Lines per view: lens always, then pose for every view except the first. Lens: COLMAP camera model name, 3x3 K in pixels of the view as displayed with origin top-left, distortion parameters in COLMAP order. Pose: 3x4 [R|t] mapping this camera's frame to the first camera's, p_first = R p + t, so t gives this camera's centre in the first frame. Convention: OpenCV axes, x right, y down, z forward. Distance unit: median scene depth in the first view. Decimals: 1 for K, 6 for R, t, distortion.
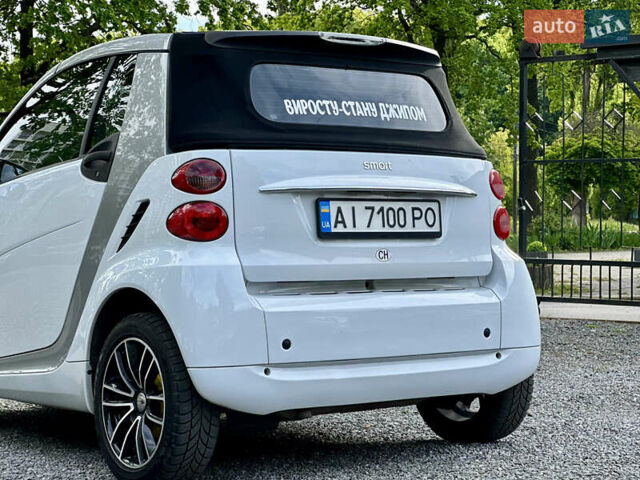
lens RADIAL K [[1414.9, 0, 320.0], [0, 1414.9, 240.0], [0, 0, 1]] dist [-0.187027, 7.635464]
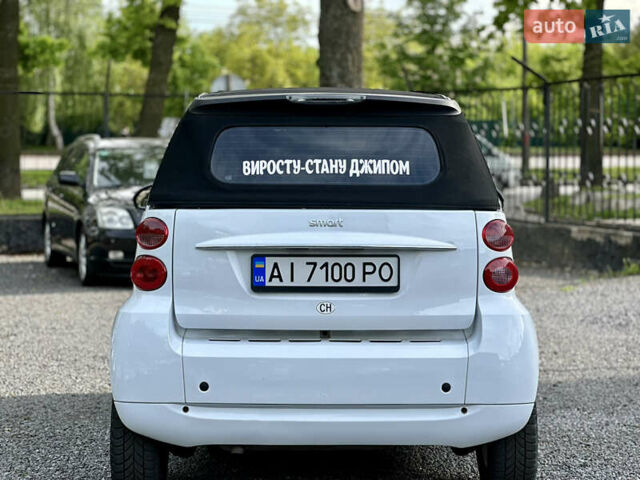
lens RADIAL K [[1414.9, 0, 320.0], [0, 1414.9, 240.0], [0, 0, 1]] dist [-0.187027, 7.635464]
pose [[0.811797, 0.044021, -0.582278, 0.654905], [-0.008367, 0.997929, 0.063779, -0.107397], [0.583880, -0.046903, 0.810484, 0.142303]]
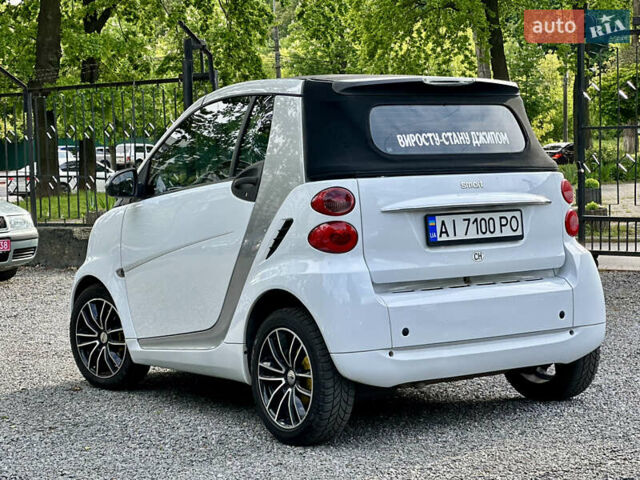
lens RADIAL K [[1414.9, 0, 320.0], [0, 1414.9, 240.0], [0, 0, 1]] dist [-0.187027, 7.635464]
pose [[0.999178, -0.021403, -0.034426, -0.051675], [0.023236, 0.998284, 0.053758, -0.074539], [0.033216, -0.054514, 0.997960, -0.254408]]
